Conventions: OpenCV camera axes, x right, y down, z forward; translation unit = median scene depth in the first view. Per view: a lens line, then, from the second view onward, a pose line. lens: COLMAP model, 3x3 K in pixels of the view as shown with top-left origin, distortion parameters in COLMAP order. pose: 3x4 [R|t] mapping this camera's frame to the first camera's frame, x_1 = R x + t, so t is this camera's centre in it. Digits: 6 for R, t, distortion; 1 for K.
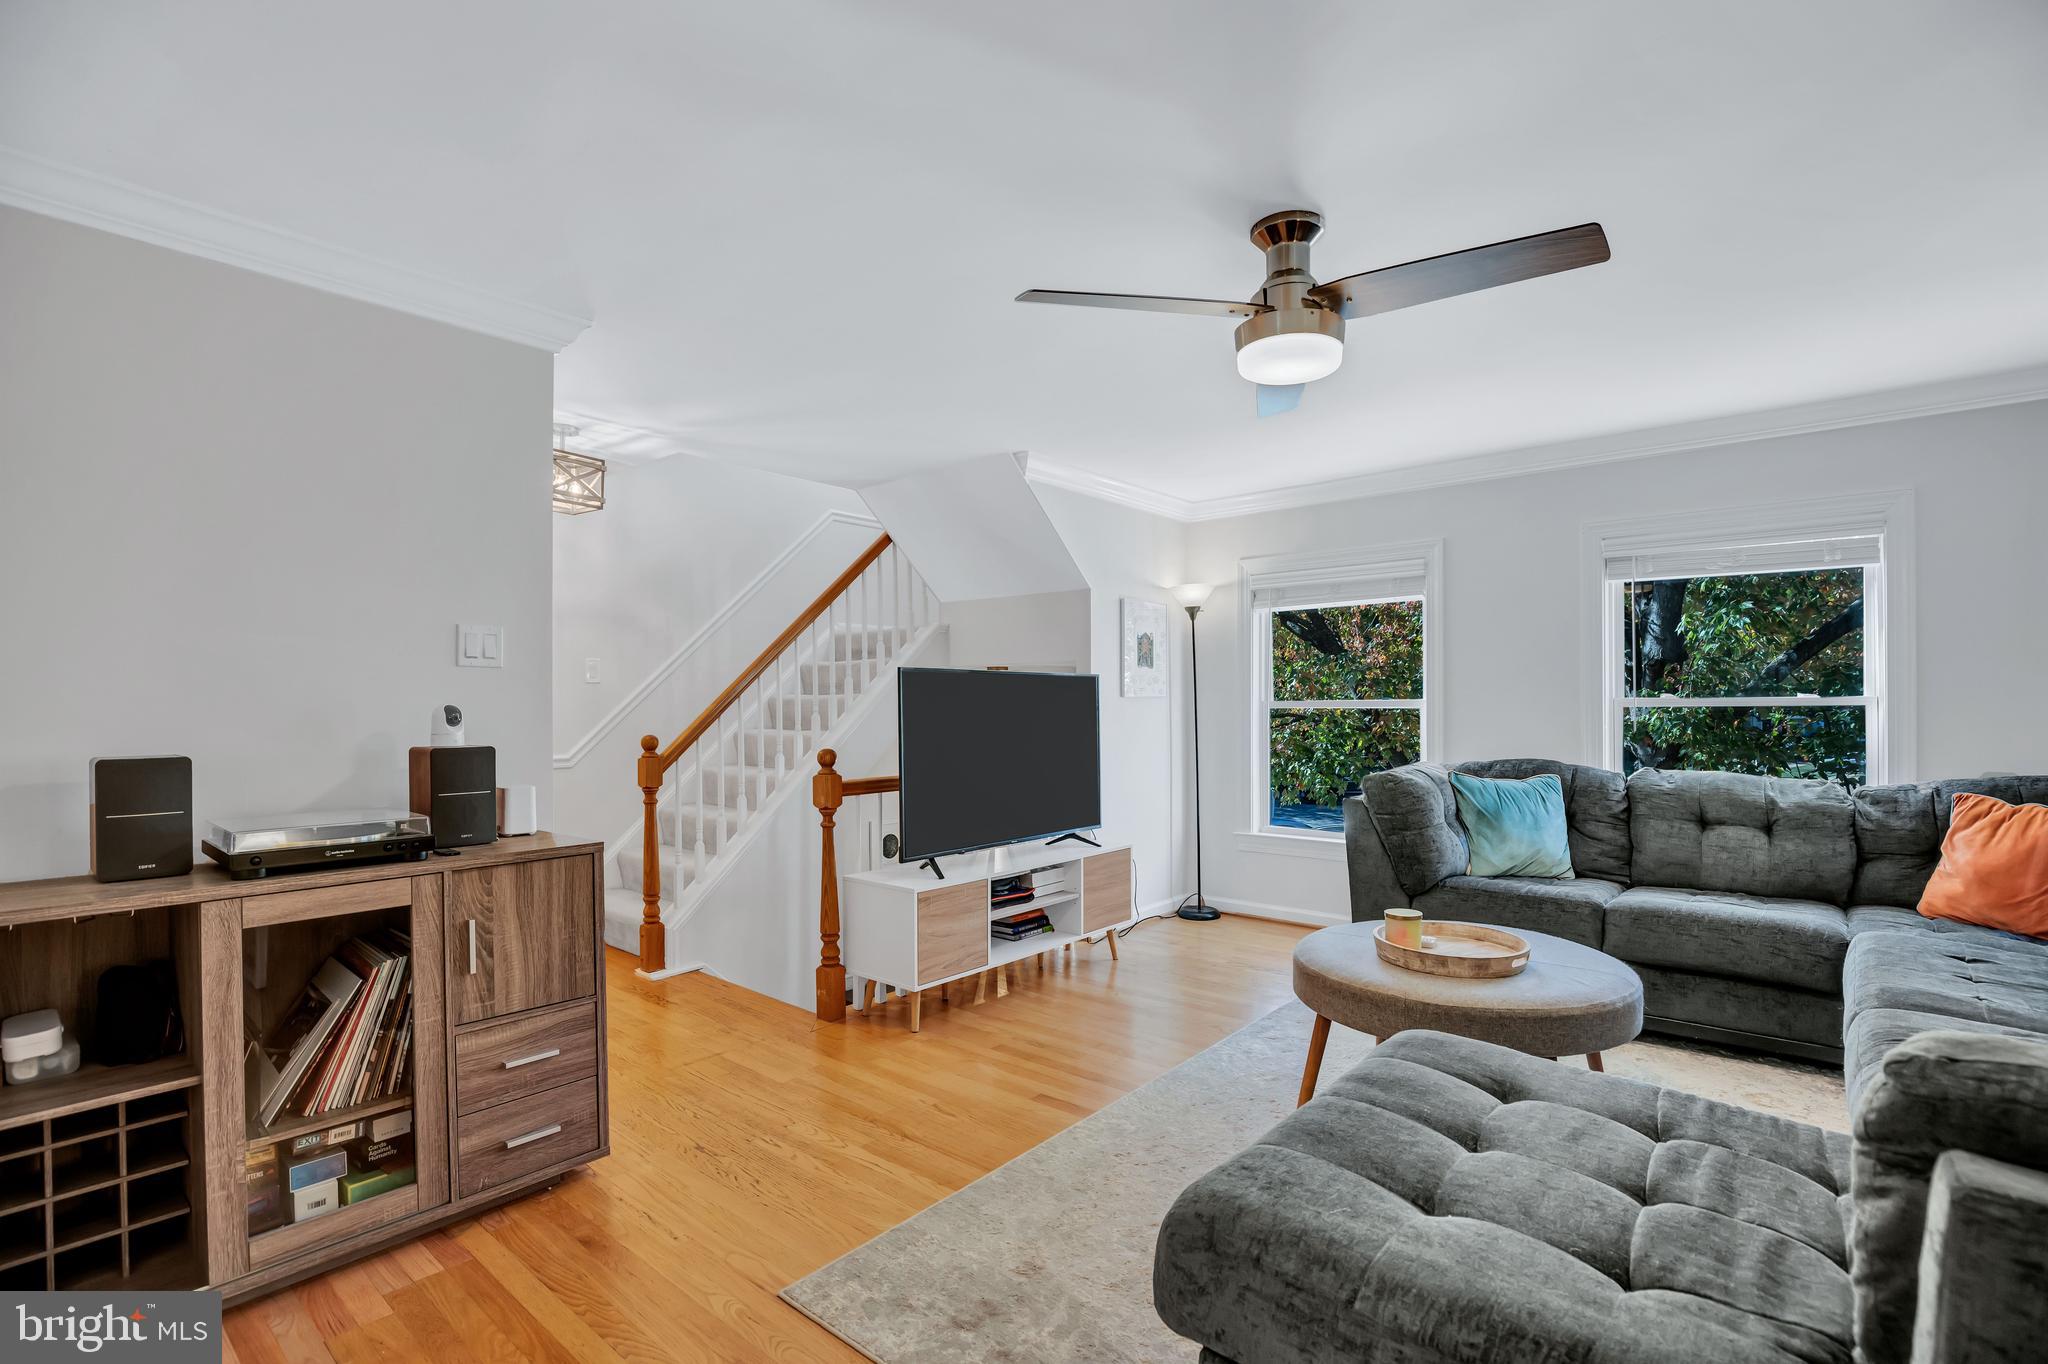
lens RADIAL K [[945.0, 0, 1043.6], [0, 945.0, 710.8], [0, 0, 1]] dist [-0.025310, 0.007660]
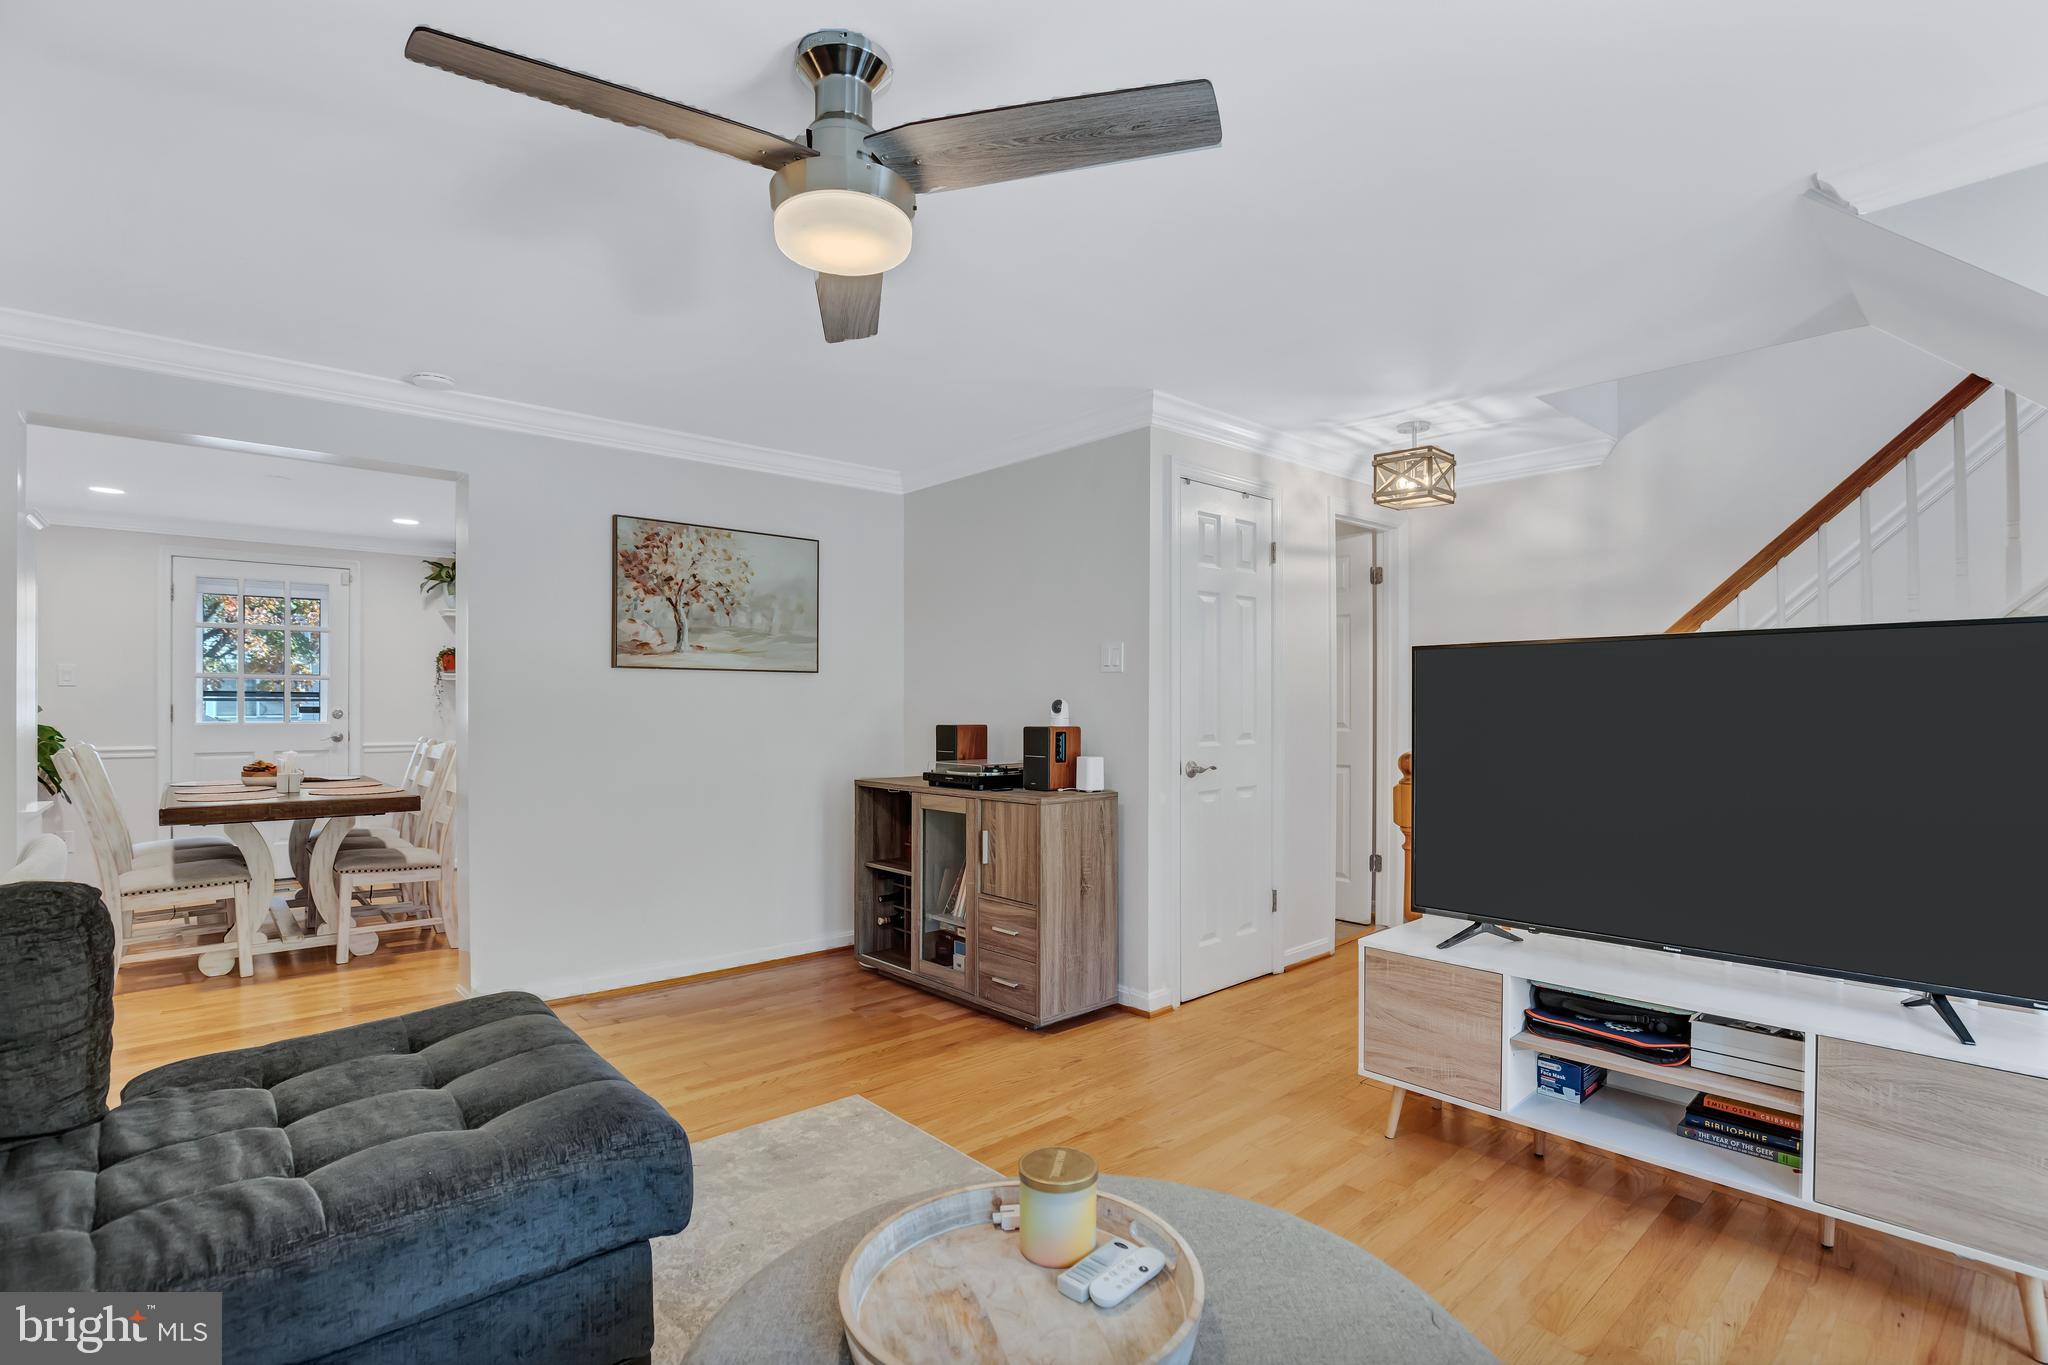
lens RADIAL K [[964.2, 0, 1018.5], [0, 964.2, 714.5], [0, 0, 1]] dist [-0.030232, -0.000191]
pose [[-0.152866, 0.012406, -0.988169, 0.953664], [-0.004827, 0.999900, 0.013300, -0.001889], [0.988235, 0.006803, -0.152790, 1.206827]]
